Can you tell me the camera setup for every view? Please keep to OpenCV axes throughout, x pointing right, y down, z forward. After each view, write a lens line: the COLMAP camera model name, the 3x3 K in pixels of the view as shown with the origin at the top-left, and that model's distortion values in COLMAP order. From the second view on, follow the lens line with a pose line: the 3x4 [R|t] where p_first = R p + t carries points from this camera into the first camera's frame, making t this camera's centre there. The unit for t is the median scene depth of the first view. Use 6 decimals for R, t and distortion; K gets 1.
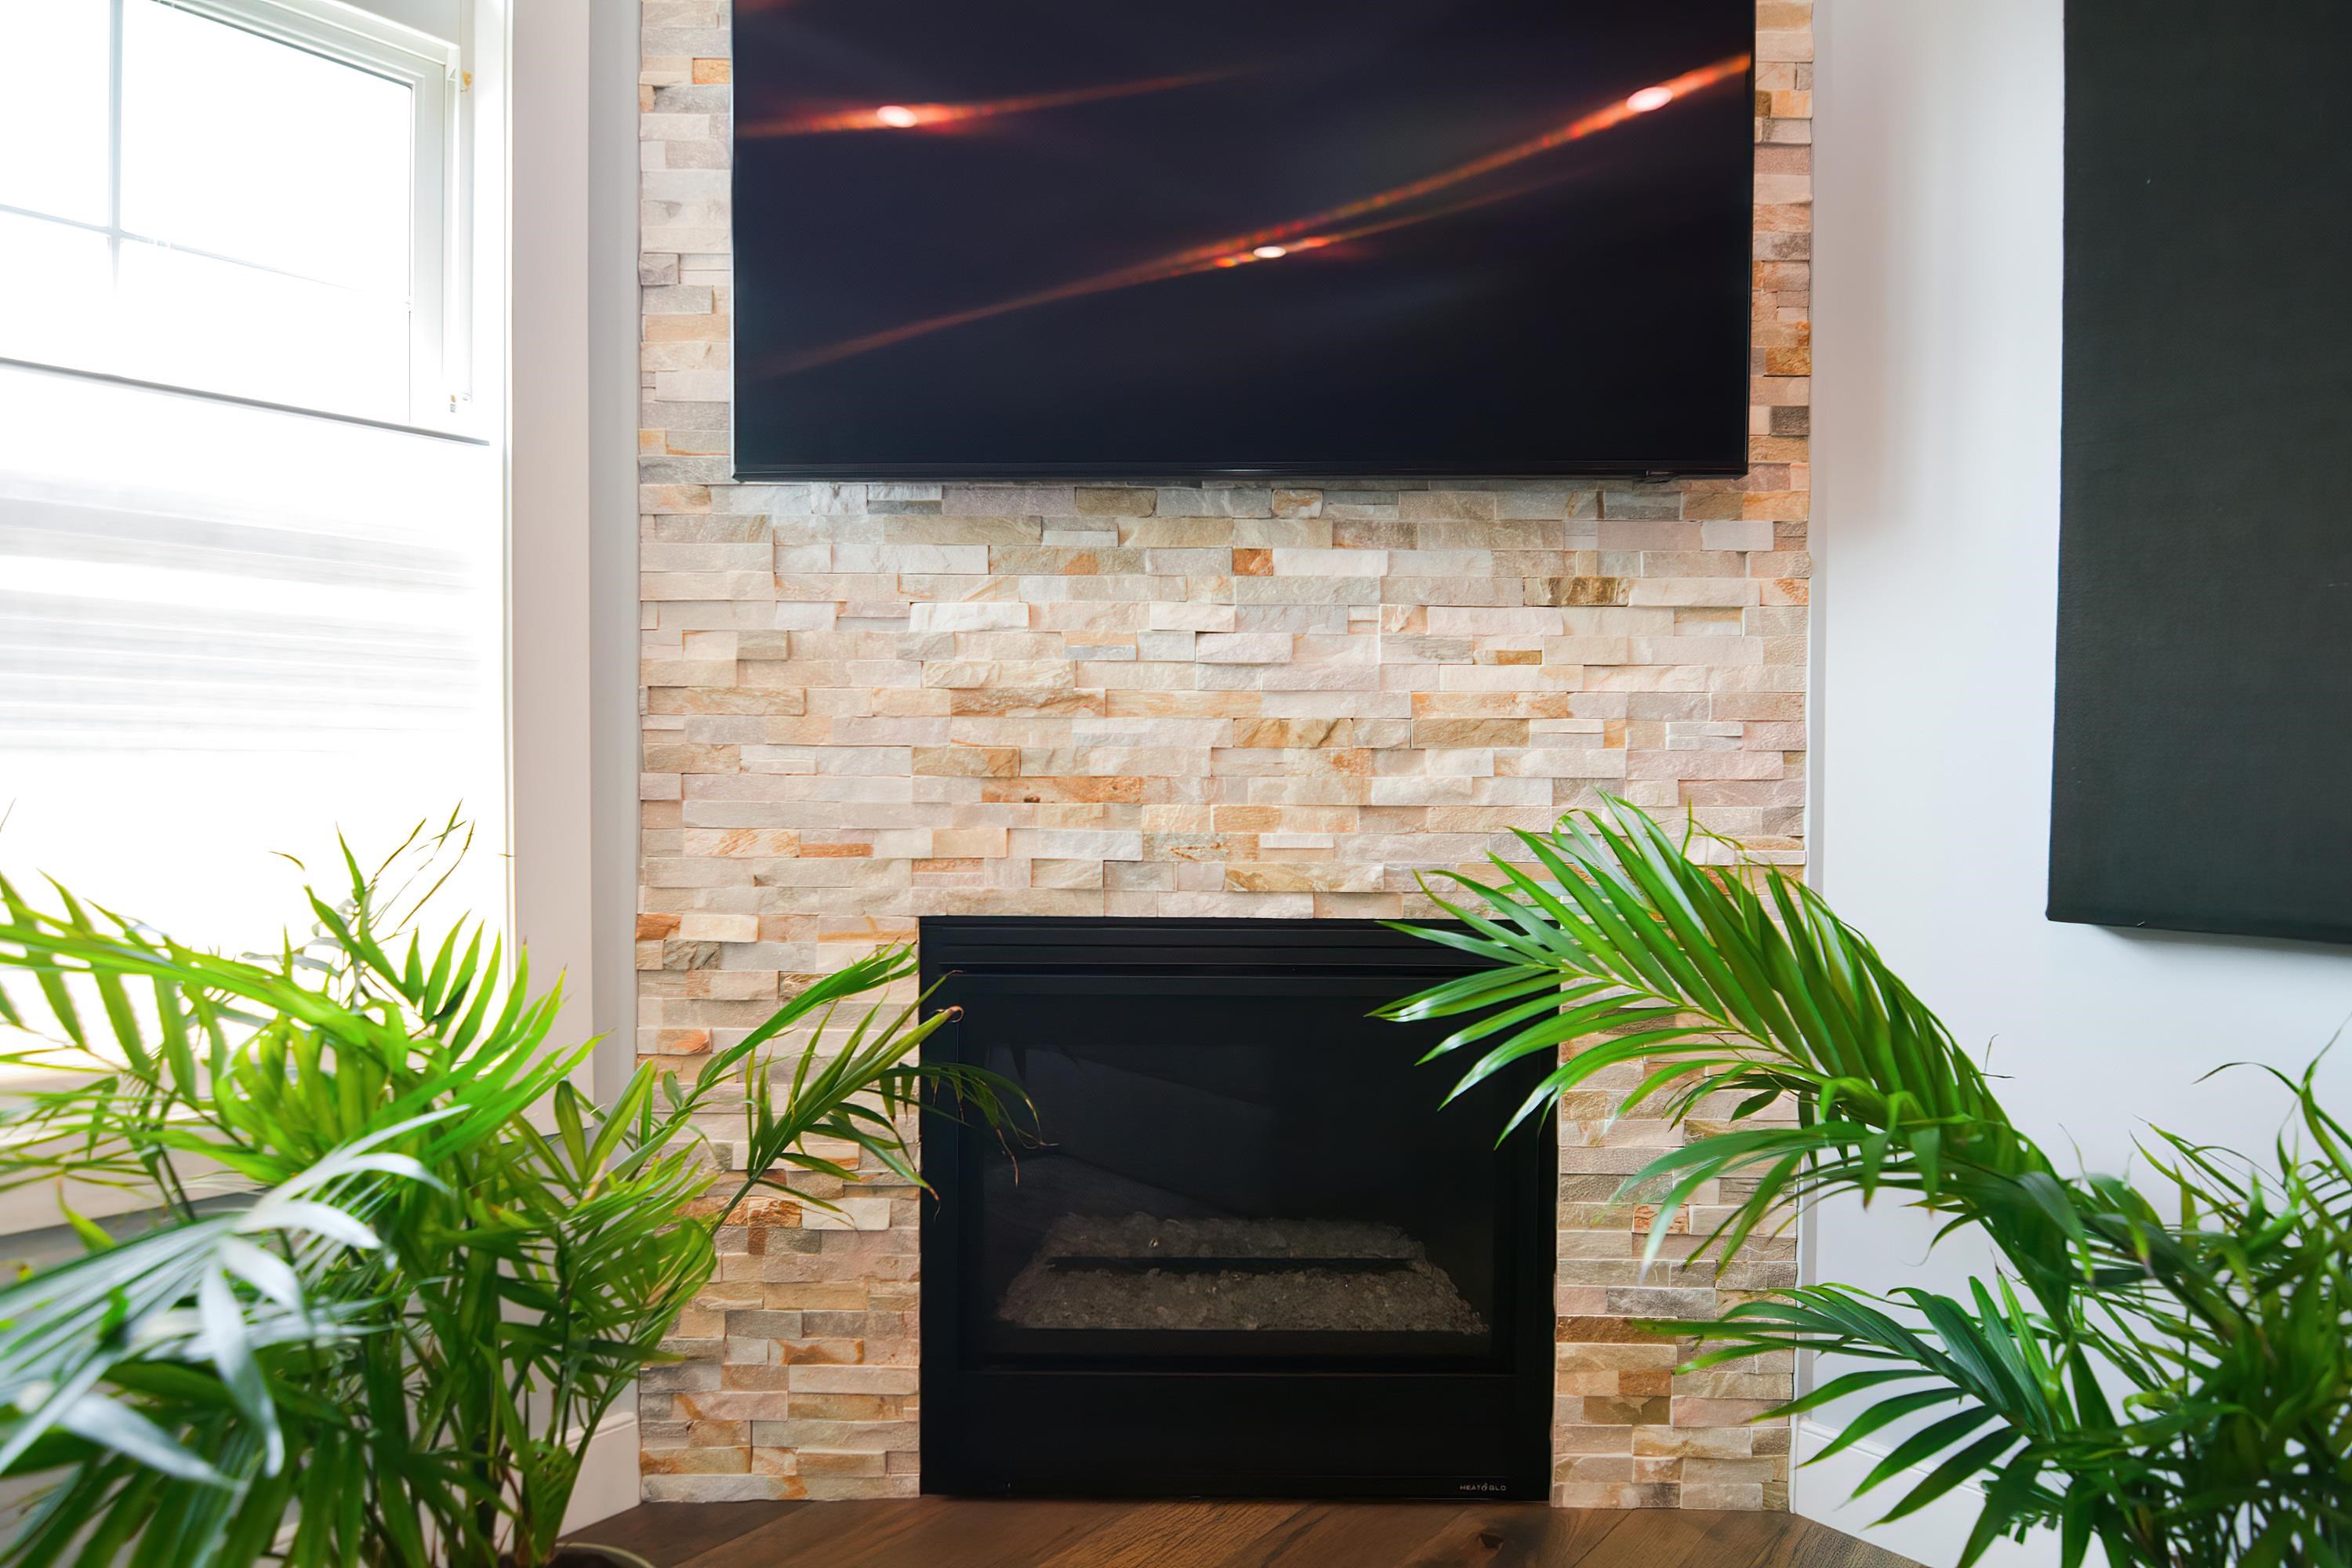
lens RADIAL K [[1159.2, 0, 1186.7], [0, 1159.2, 788.2], [0, 0, 1]] dist [0.000521, -0.014064]
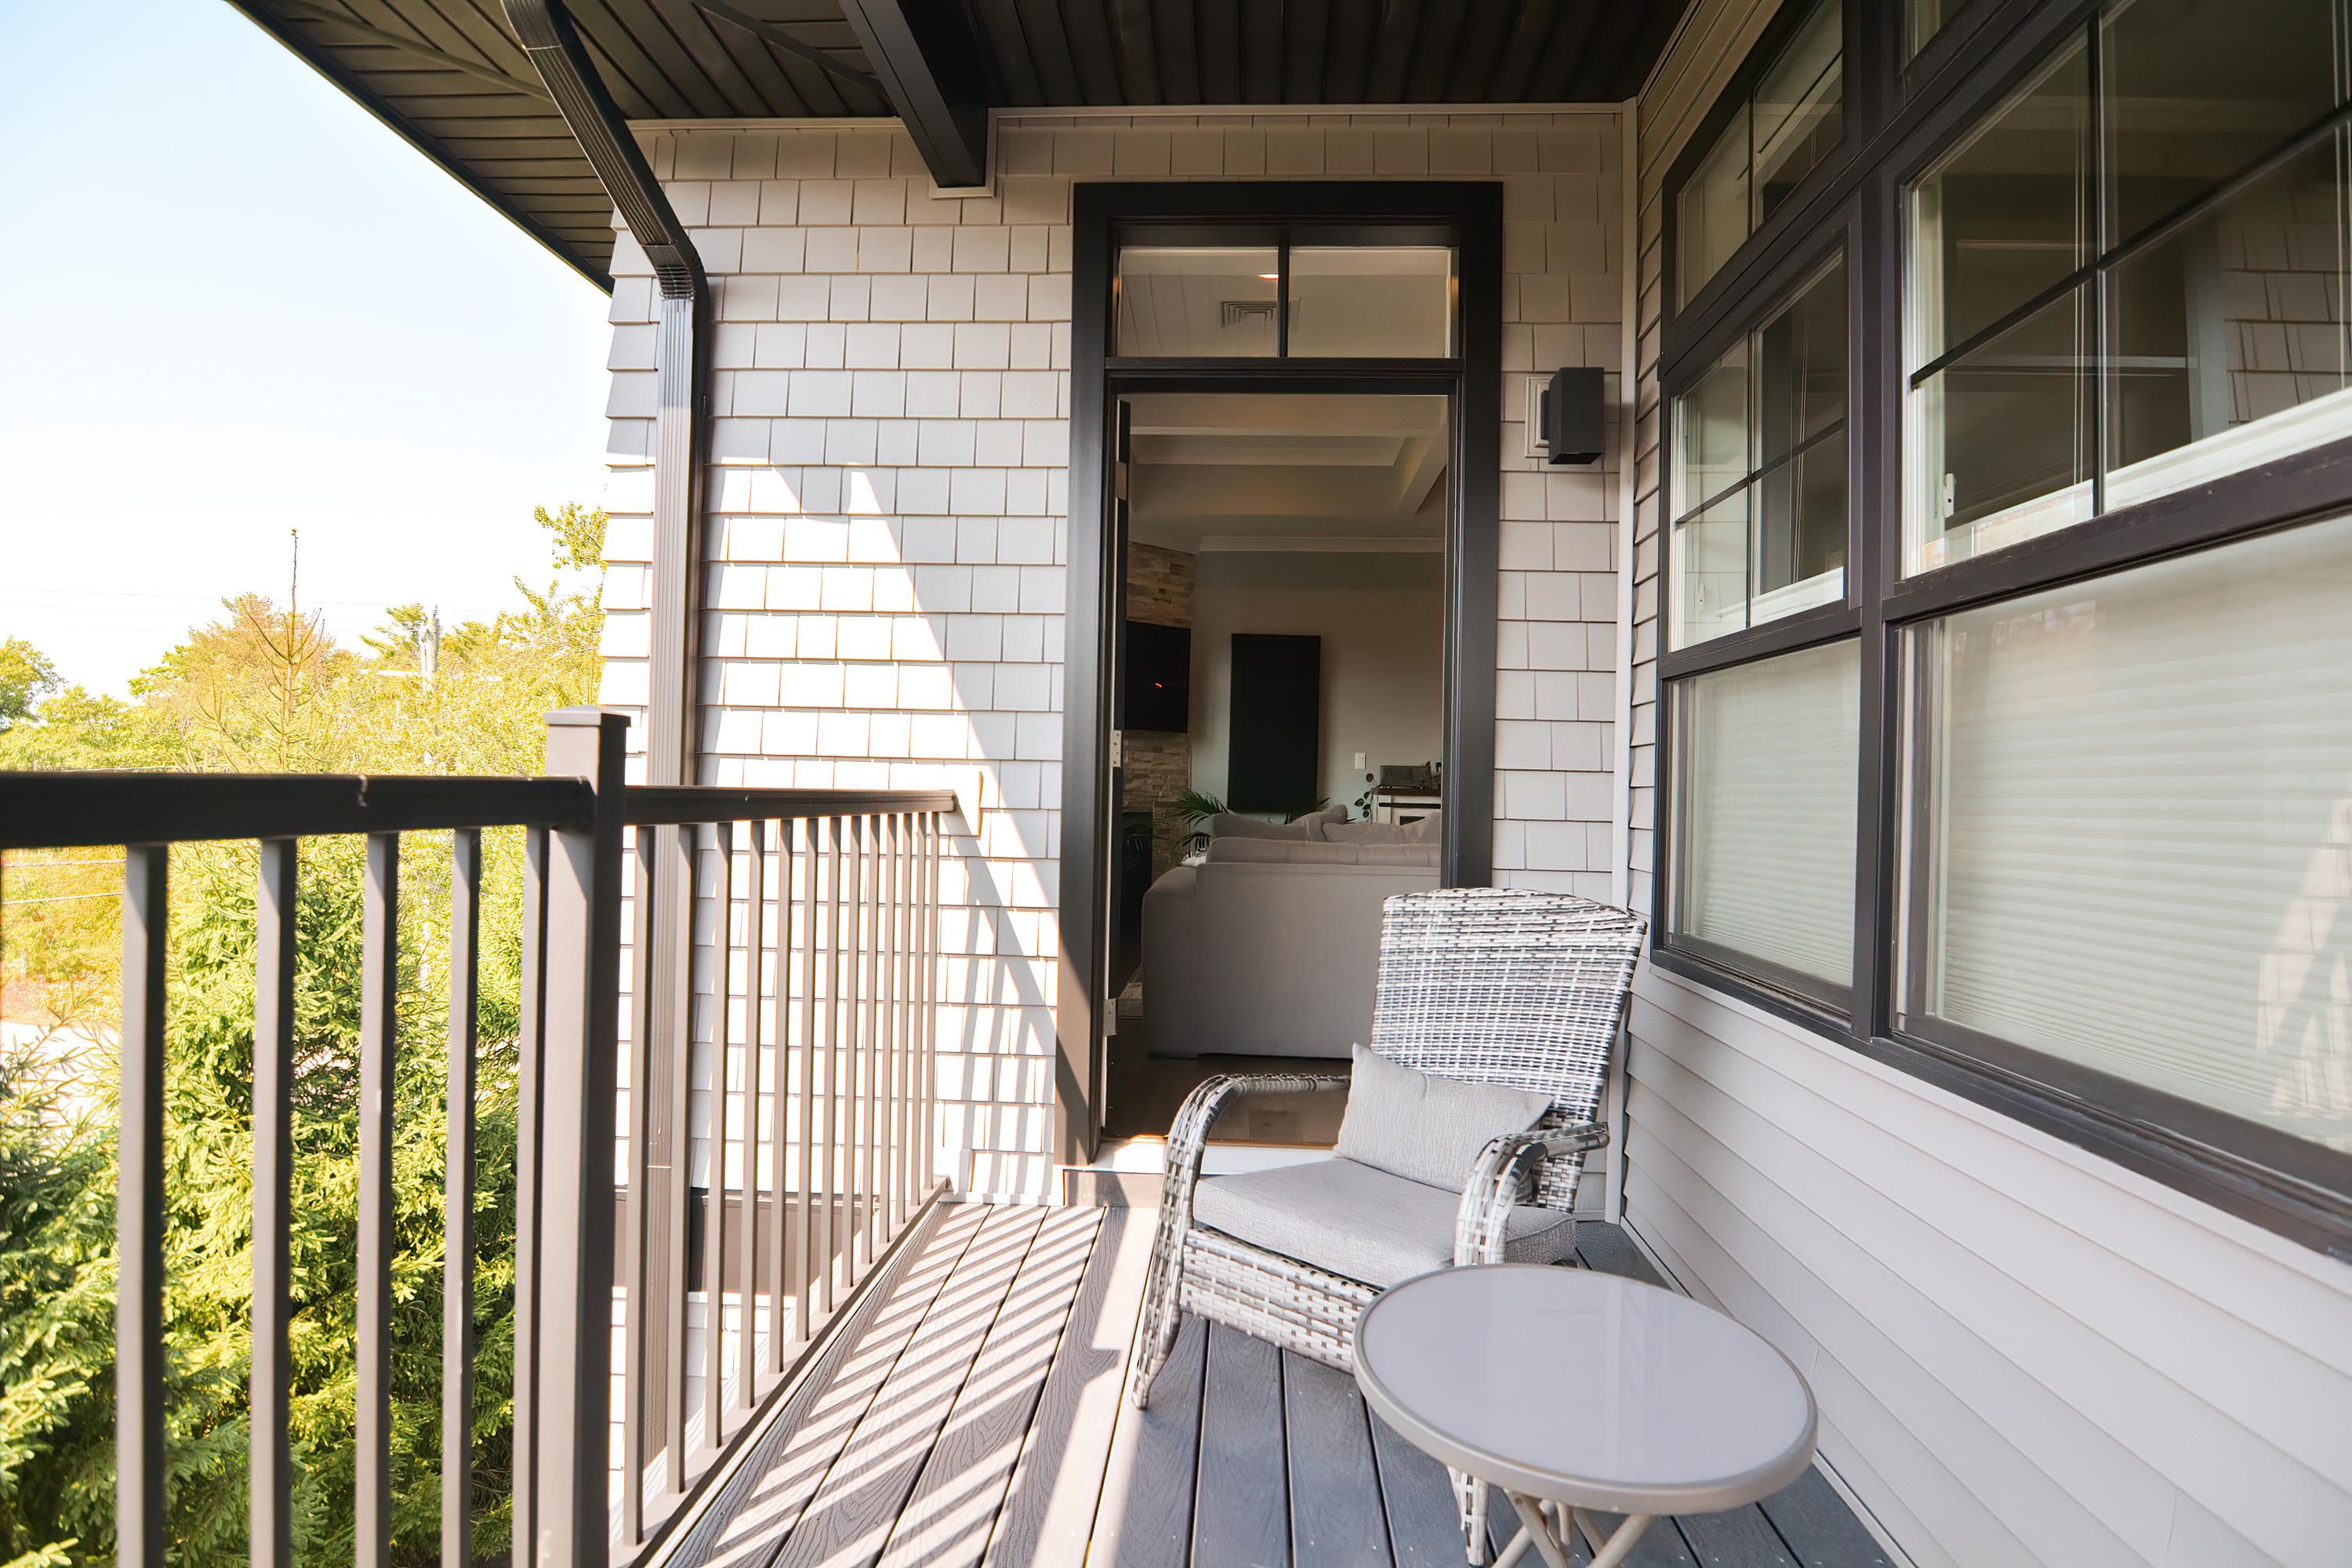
lens RADIAL K [[1159.2, 0, 1186.7], [0, 1159.2, 788.2], [0, 0, 1]] dist [0.000521, -0.014064]
pose [[0.739671, 0.012328, 0.672855, -3.077502], [-0.005267, 0.999908, -0.012530, 0.069227], [-0.672948, 0.005724, 0.739668, -2.958547]]
